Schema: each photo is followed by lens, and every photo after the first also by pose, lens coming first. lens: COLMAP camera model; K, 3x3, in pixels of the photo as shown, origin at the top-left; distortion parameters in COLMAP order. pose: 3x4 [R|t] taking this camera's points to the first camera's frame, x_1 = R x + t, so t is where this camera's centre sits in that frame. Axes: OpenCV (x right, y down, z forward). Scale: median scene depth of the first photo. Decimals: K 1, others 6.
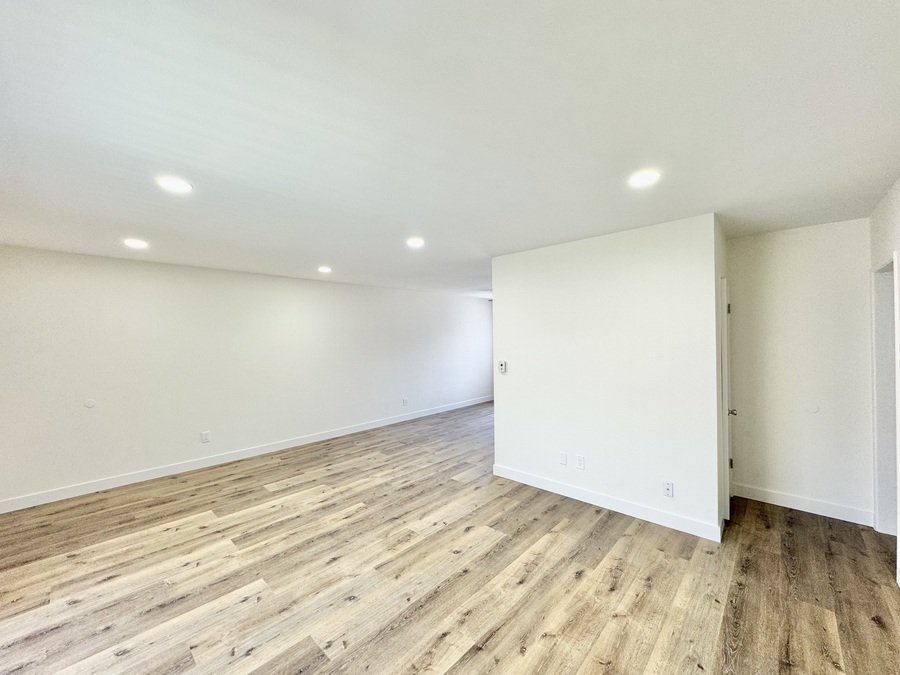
lens RADIAL K [[358.1, 0, 450.0], [0, 358.1, 337.5], [0, 0, 1]] dist [-0.002534, -0.000342]
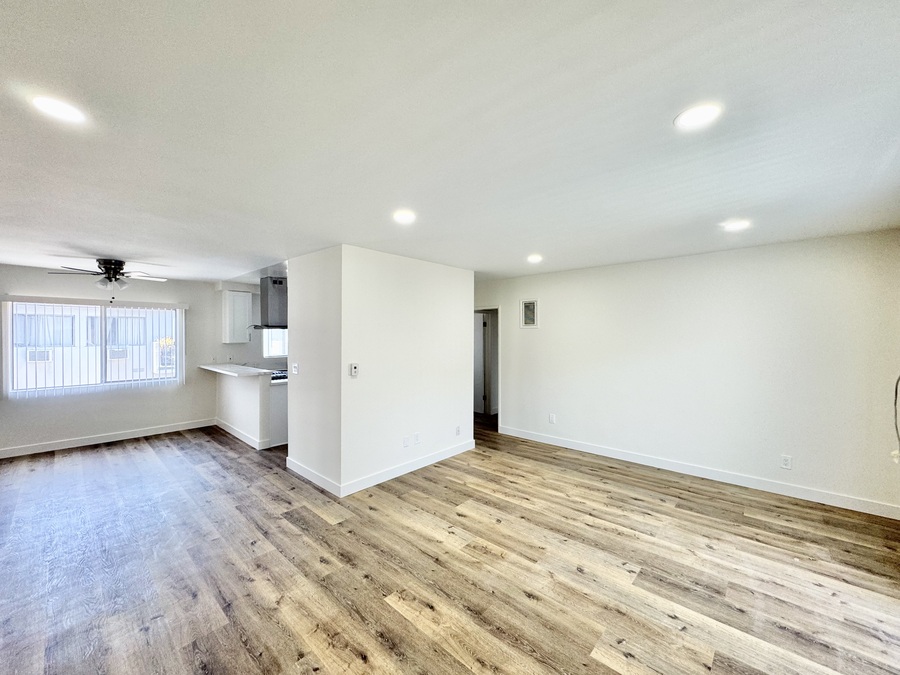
lens RADIAL K [[358.1, 0, 450.0], [0, 358.1, 337.5], [0, 0, 1]] dist [-0.002534, -0.000342]
pose [[-0.009244, 0.010439, 0.999903, -0.998451], [-0.000234, 0.999945, -0.010442, 0.013838], [-0.999957, -0.000331, -0.009241, 1.016546]]
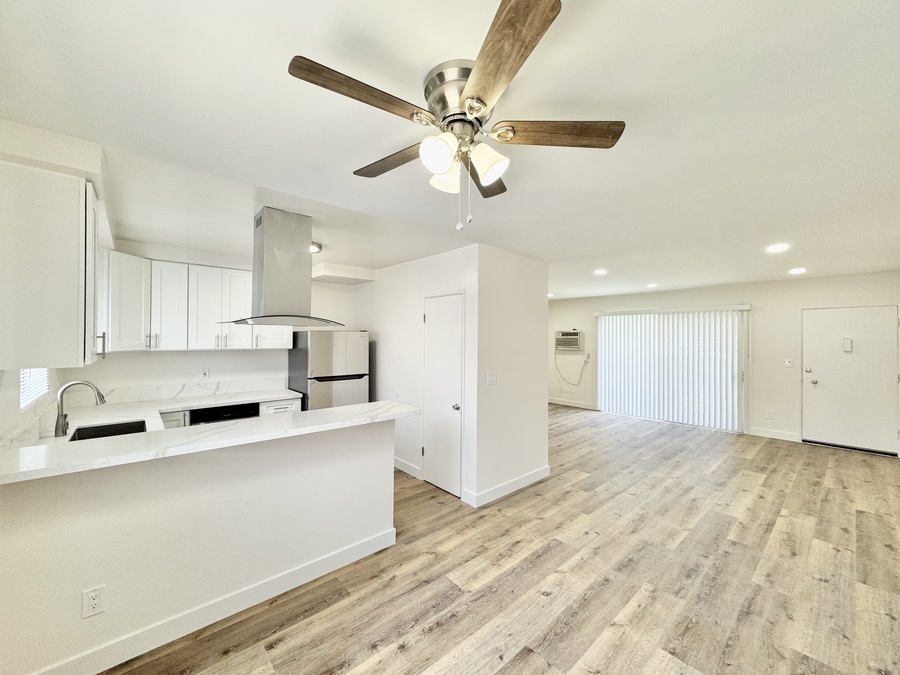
lens RADIAL K [[358.1, 0, 450.0], [0, 358.1, 337.5], [0, 0, 1]] dist [-0.002534, -0.000342]
pose [[-0.995437, 0.012409, 0.094613, 0.407776], [0.012283, 0.999923, -0.001909, -0.010958], [-0.094629, -0.000738, -0.995512, 2.762535]]
